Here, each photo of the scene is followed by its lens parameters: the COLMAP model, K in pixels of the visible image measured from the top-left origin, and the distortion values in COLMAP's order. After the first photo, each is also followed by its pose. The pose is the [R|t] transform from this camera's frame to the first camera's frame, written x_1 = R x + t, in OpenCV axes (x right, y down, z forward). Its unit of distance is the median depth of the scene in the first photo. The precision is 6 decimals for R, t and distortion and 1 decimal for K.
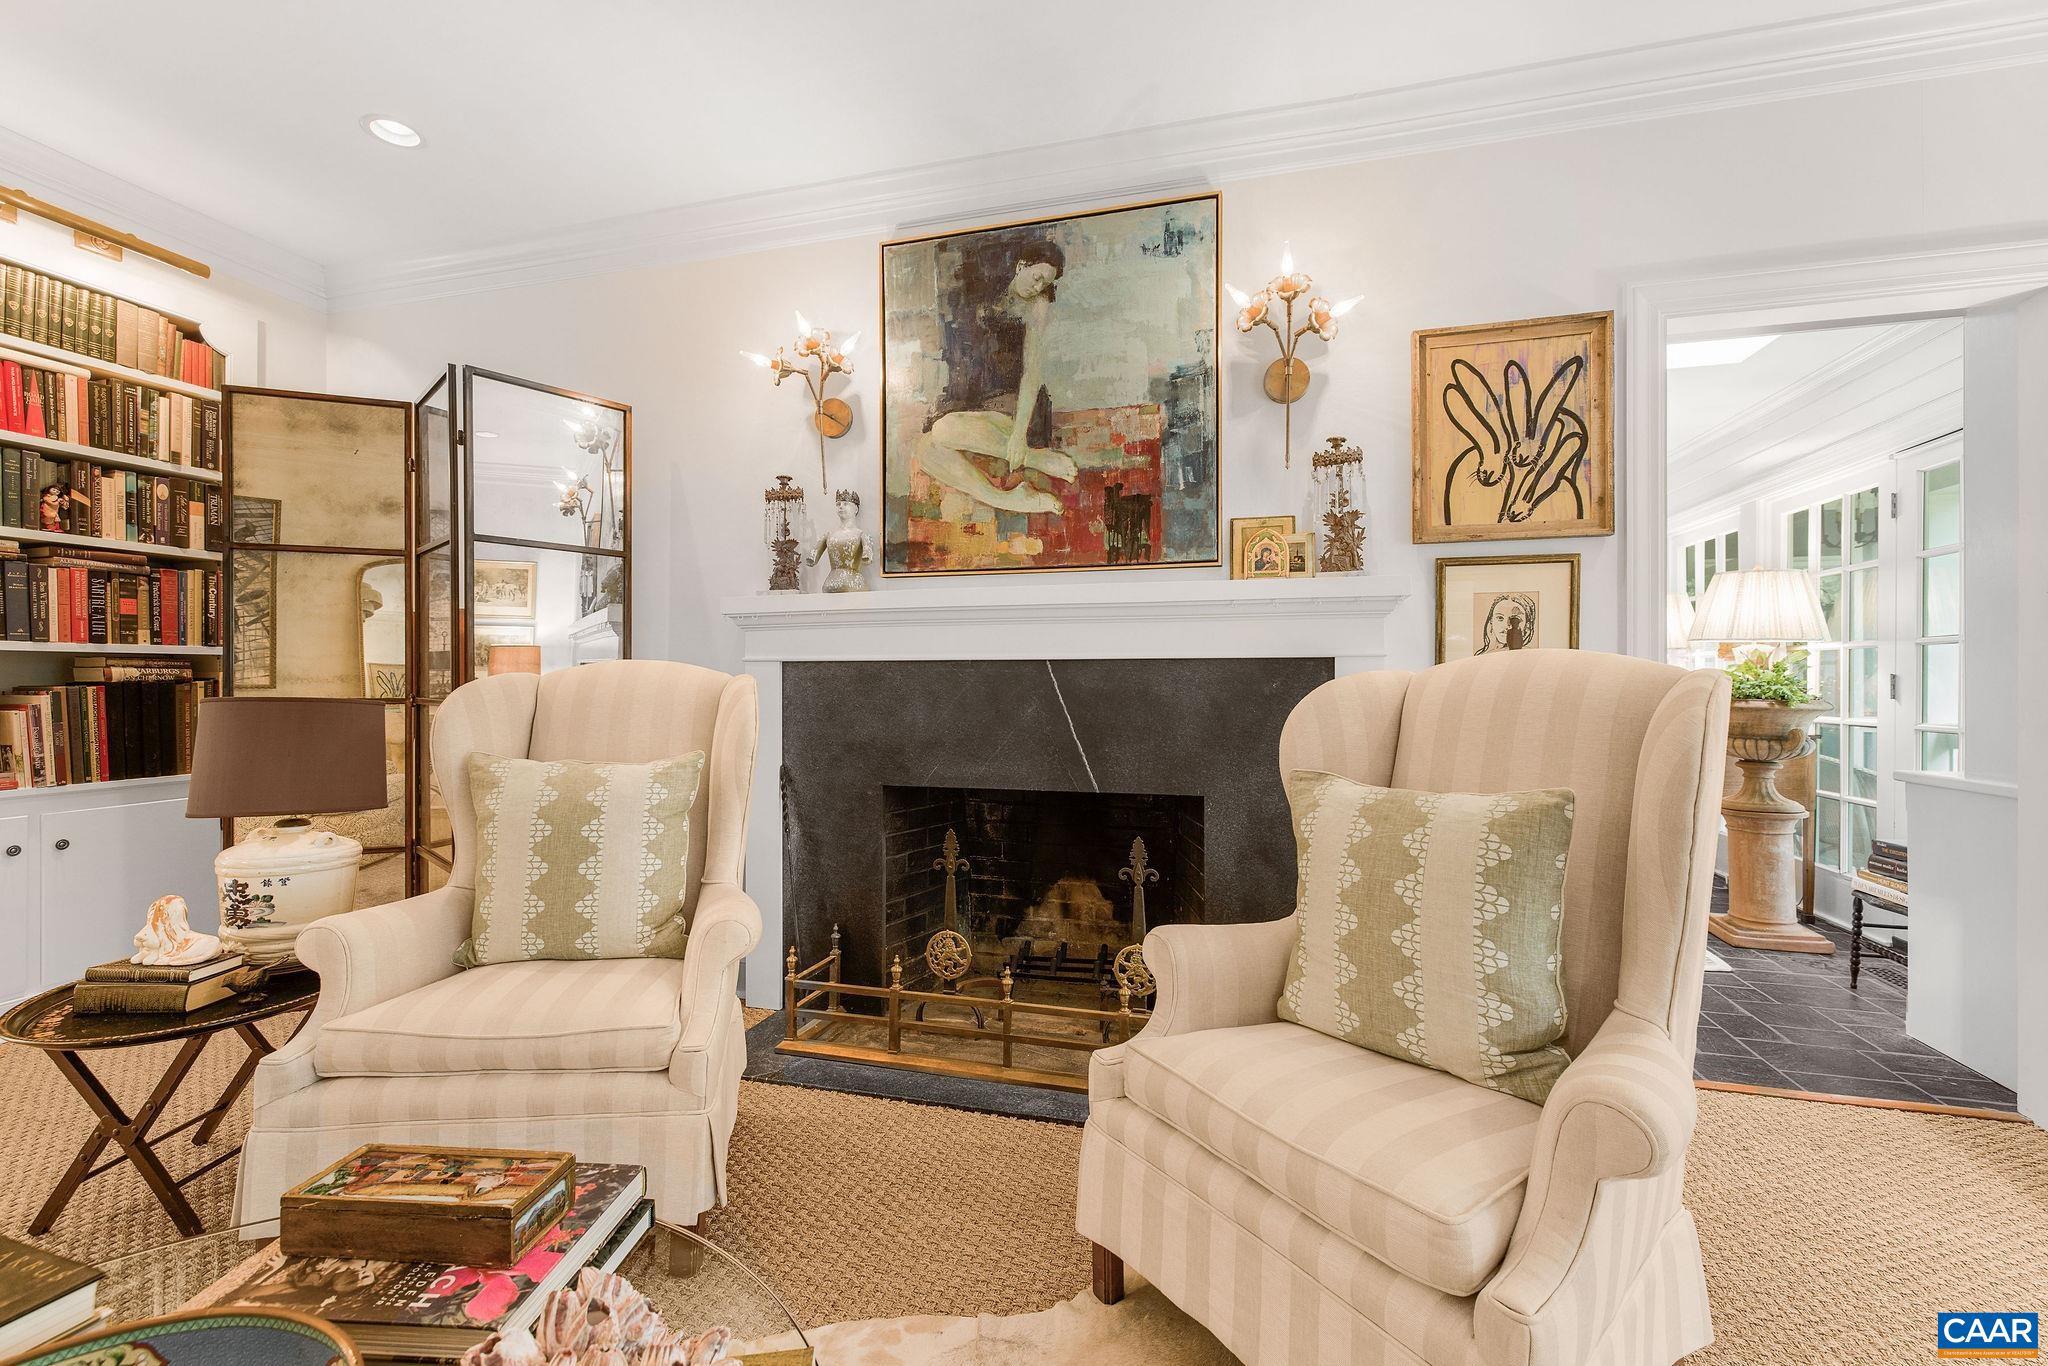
lens RADIAL K [[864.4, 0, 1024.9], [0, 864.4, 682.1], [0, 0, 1]] dist [-0.004919, 0.002095]
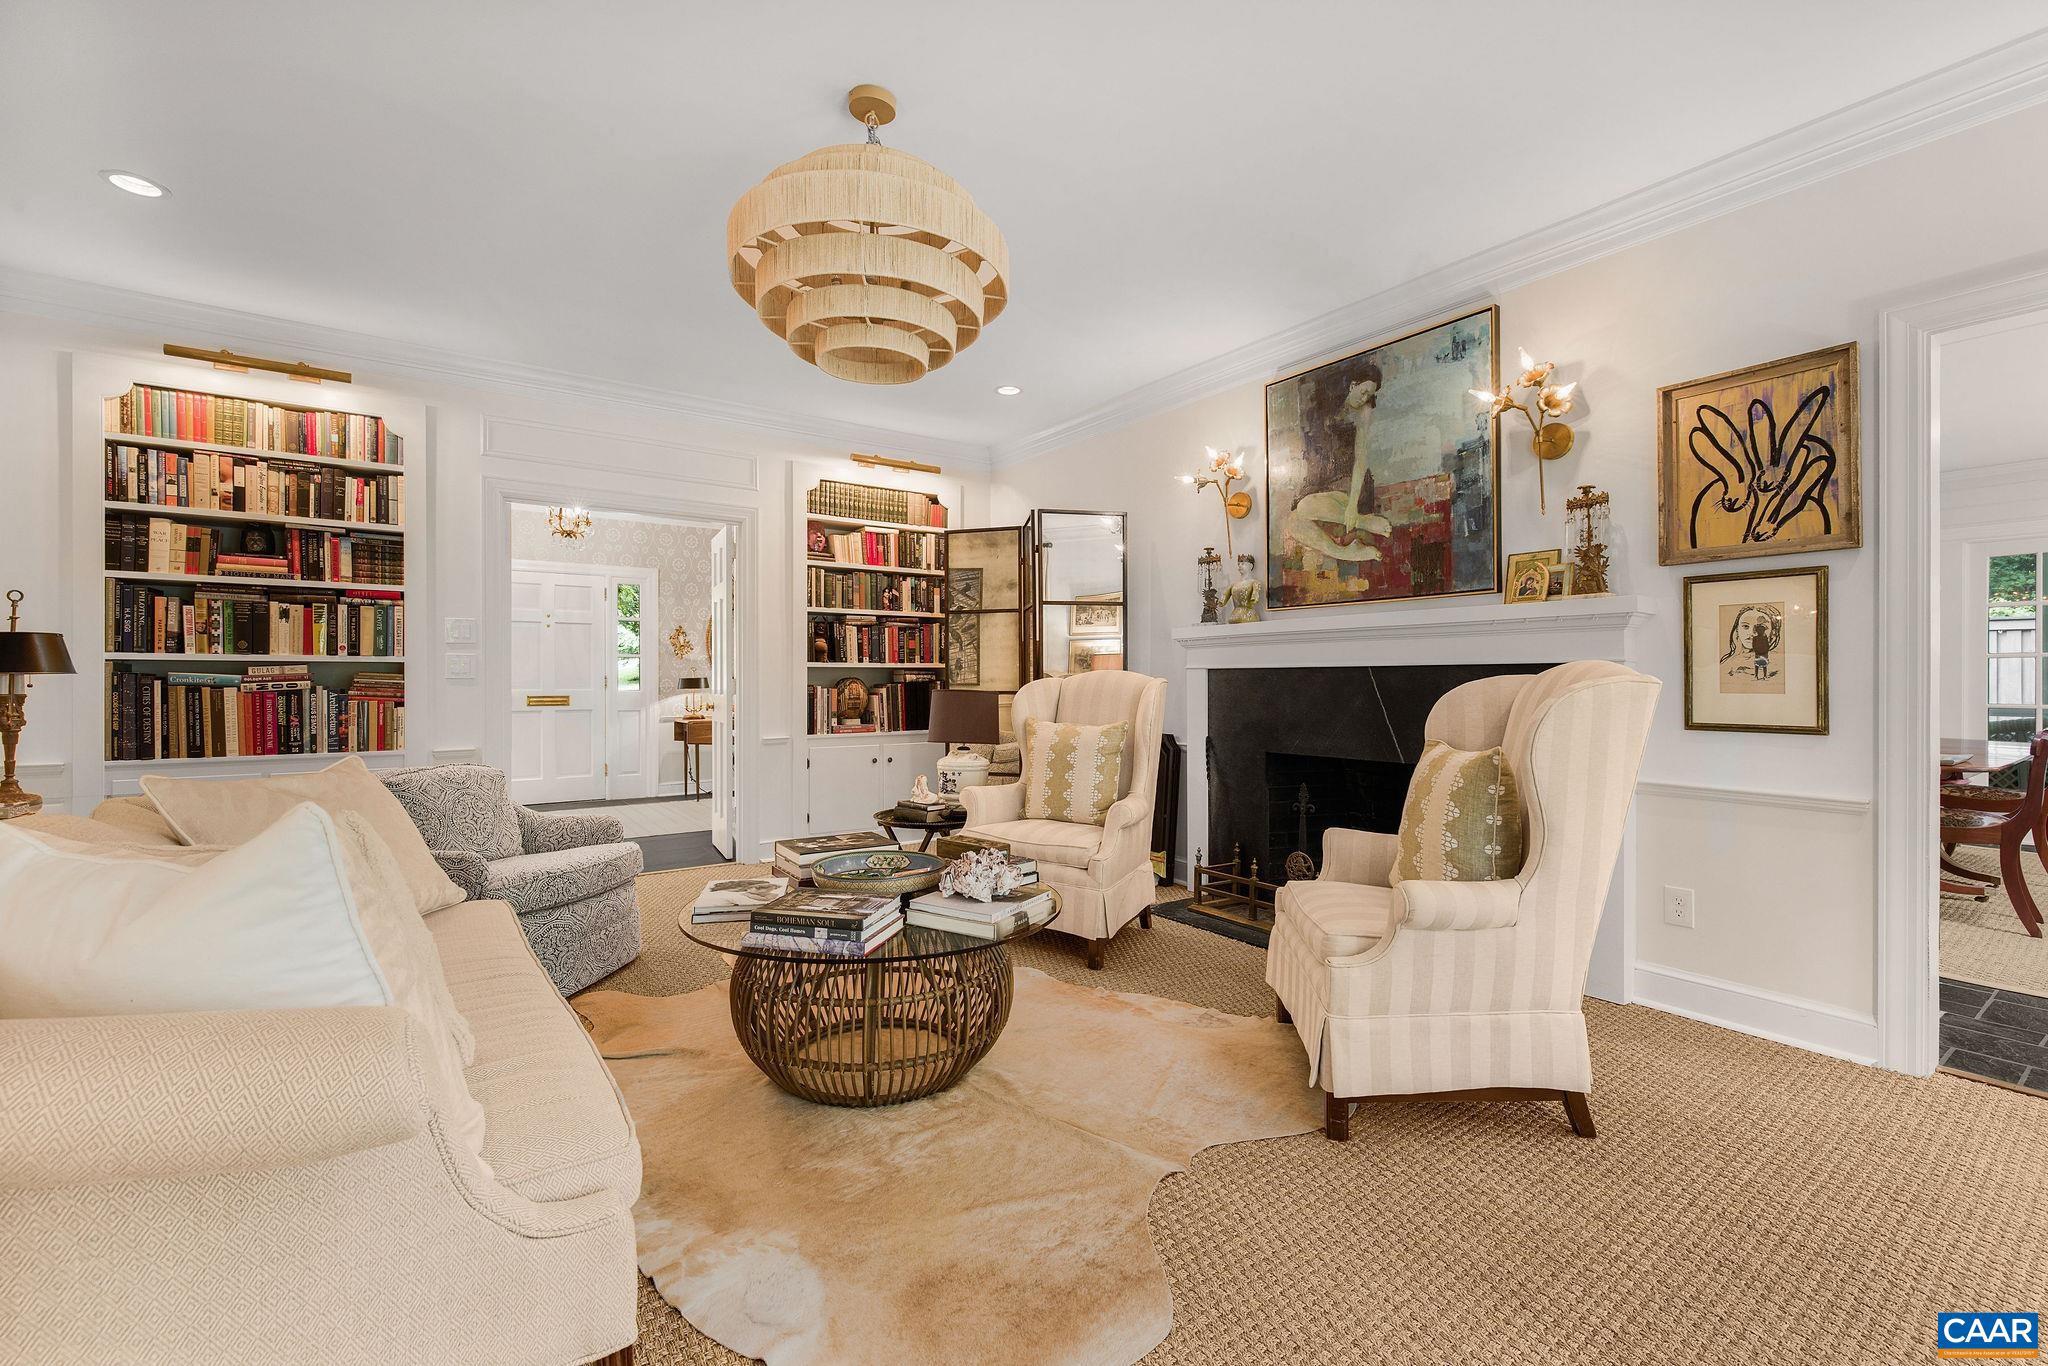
lens RADIAL K [[864.4, 0, 1021.5], [0, 864.4, 685.5], [0, 0, 1]] dist [-0.004919, 0.002095]
pose [[0.773556, 0.002586, -0.633722, 0.481490], [0.002223, 0.999974, 0.006794, -0.005763], [0.633724, -0.006665, 0.773531, -0.439536]]
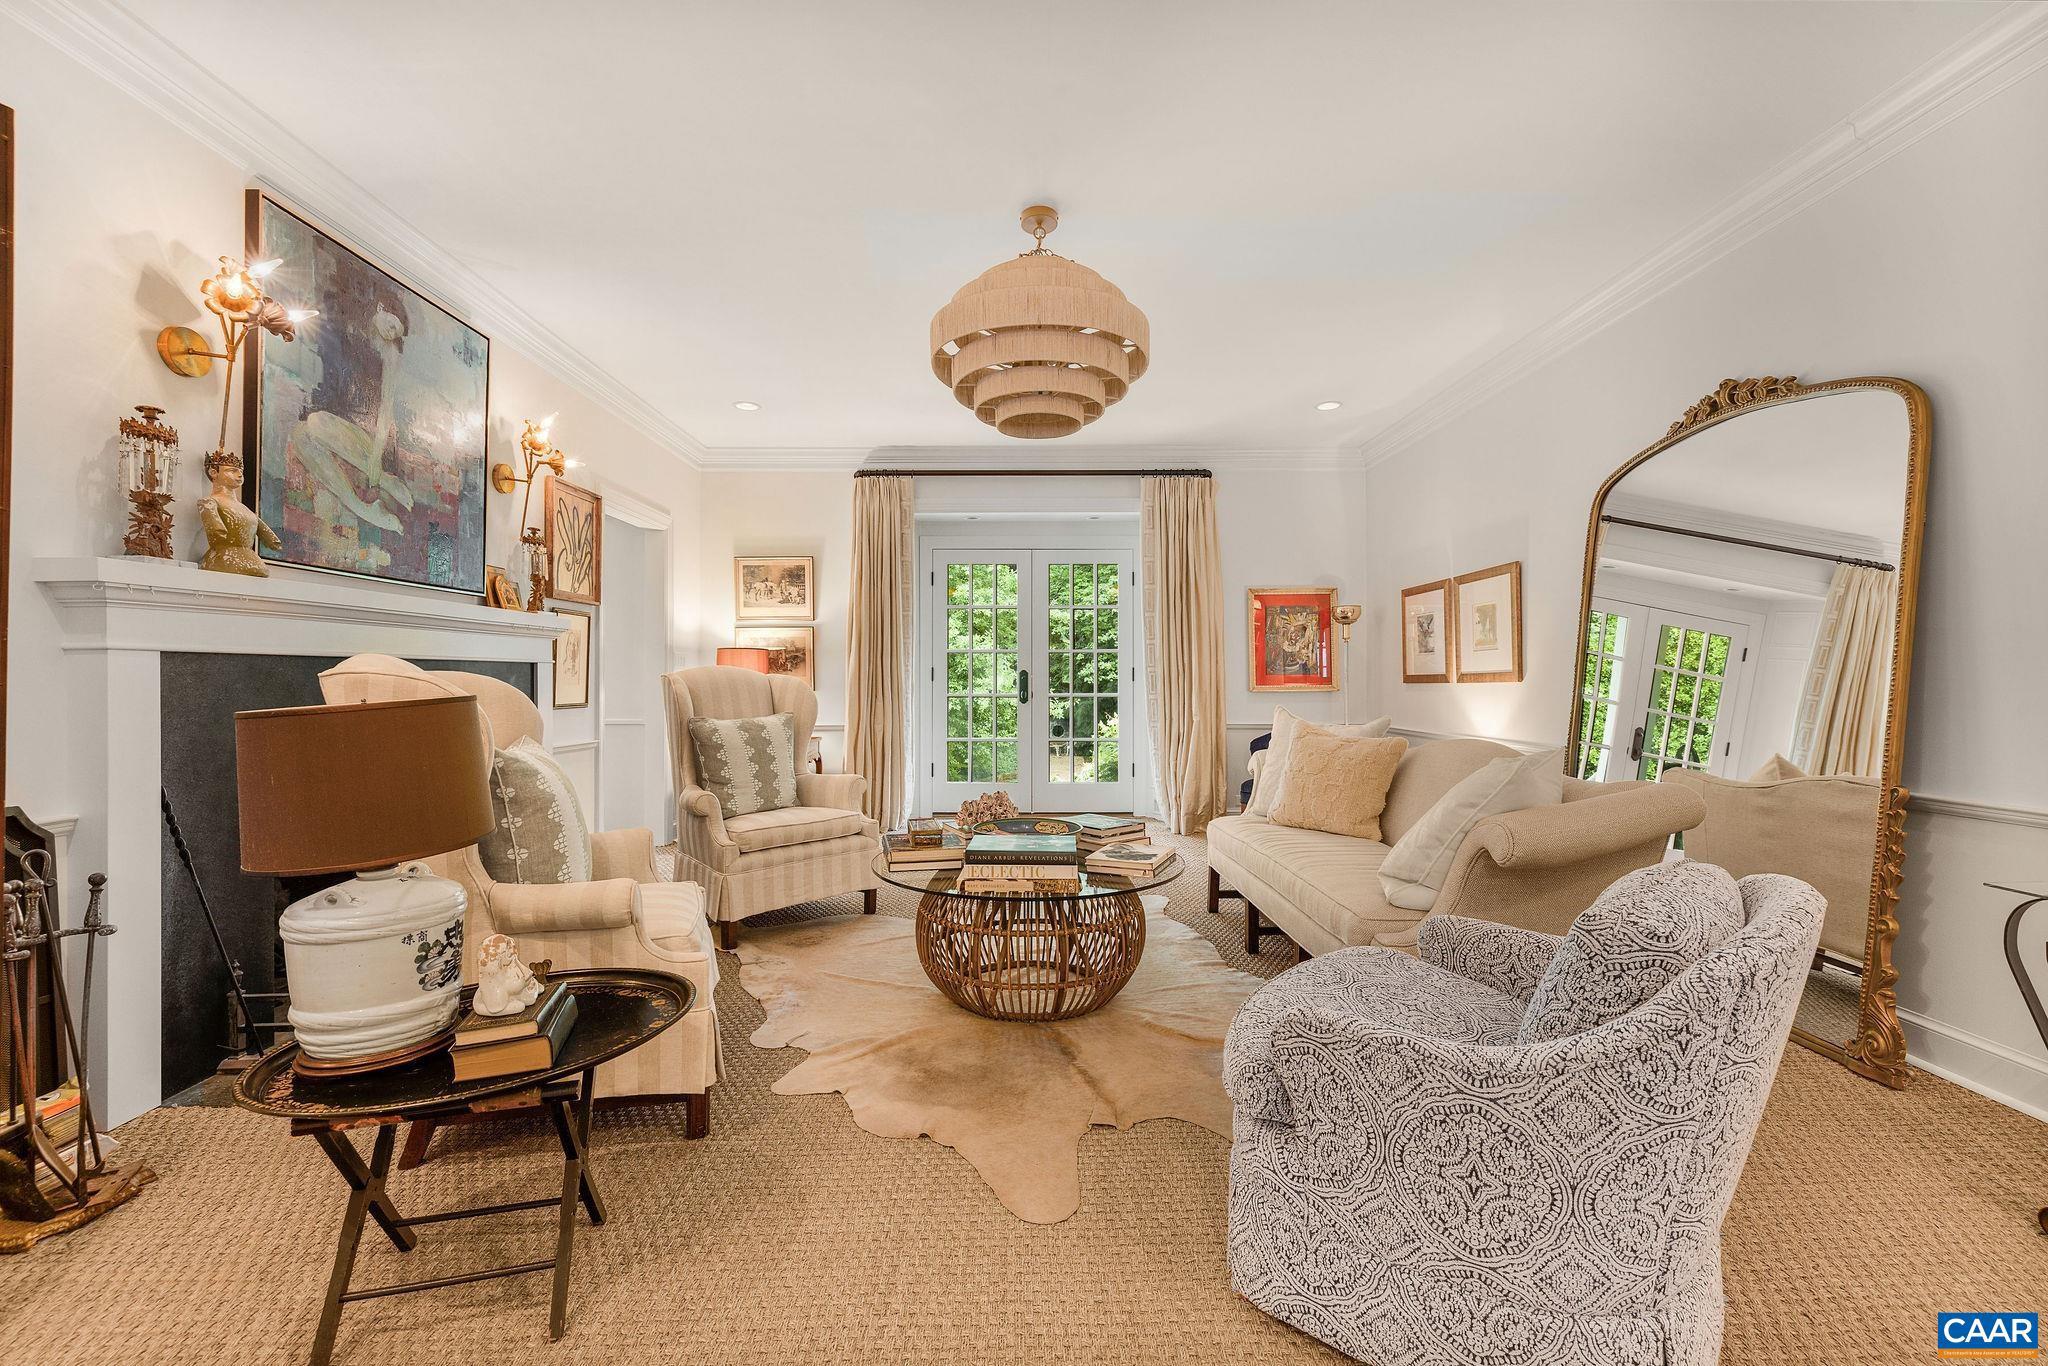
lens RADIAL K [[864.4, 0, 1024.6], [0, 864.4, 675.9], [0, 0, 1]] dist [-0.004919, 0.002095]
pose [[-0.274827, 0.004287, 0.961484, -1.342795], [0.001492, 0.999991, -0.004032, 0.002098], [-0.961493, 0.000327, -0.274831, 0.518906]]
